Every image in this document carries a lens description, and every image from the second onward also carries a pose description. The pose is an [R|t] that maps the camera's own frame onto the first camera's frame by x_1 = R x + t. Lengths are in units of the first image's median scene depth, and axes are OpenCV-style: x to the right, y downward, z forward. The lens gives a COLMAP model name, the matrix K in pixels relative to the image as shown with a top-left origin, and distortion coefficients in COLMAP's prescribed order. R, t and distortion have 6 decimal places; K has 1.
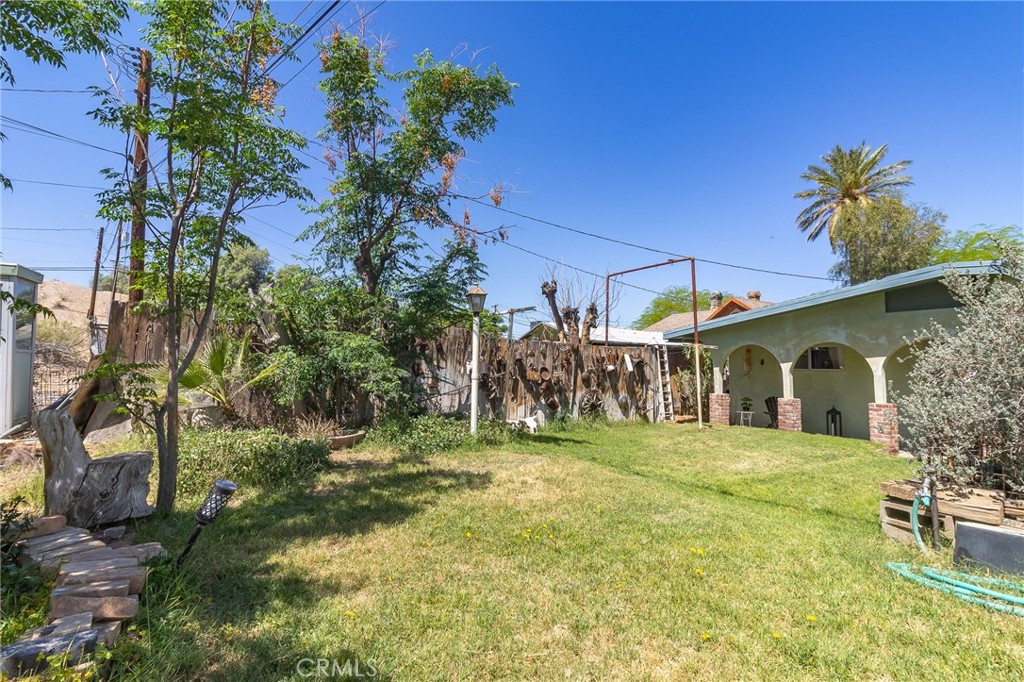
lens RADIAL K [[479.3, 0, 509.7], [0, 479.3, 333.5], [0, 0, 1]] dist [0.000715, 0.000219]
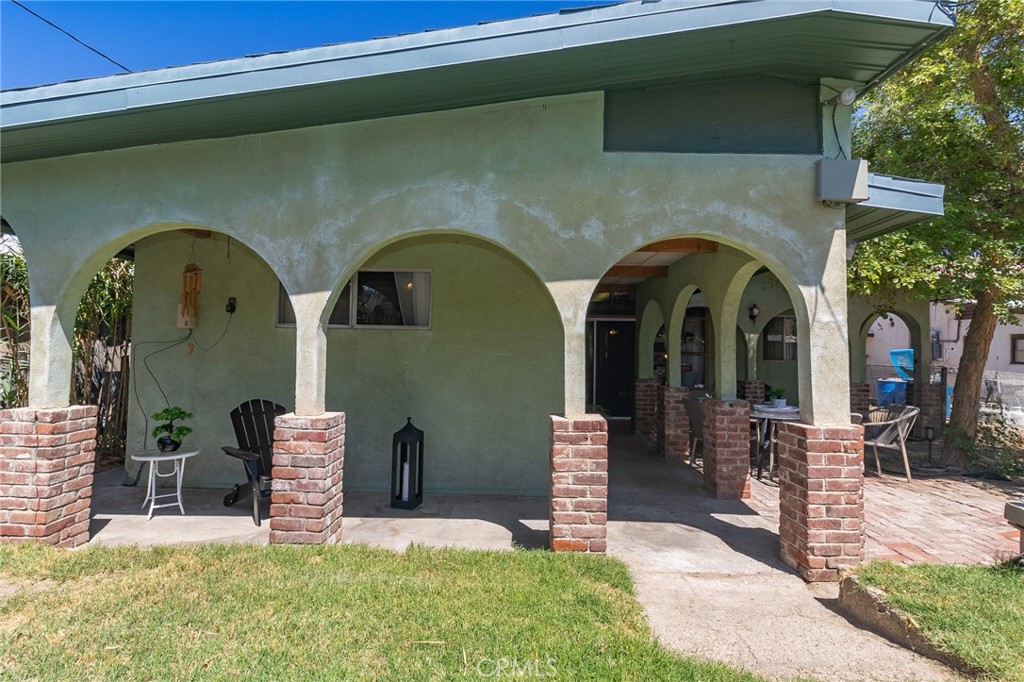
lens RADIAL K [[479.3, 0, 509.7], [0, 479.3, 333.5], [0, 0, 1]] dist [0.000715, 0.000219]
pose [[0.542378, 0.029795, 0.839606, 0.399869], [-0.067400, 0.997693, 0.008134, 0.075420], [-0.837427, -0.061001, 0.543135, 0.741484]]
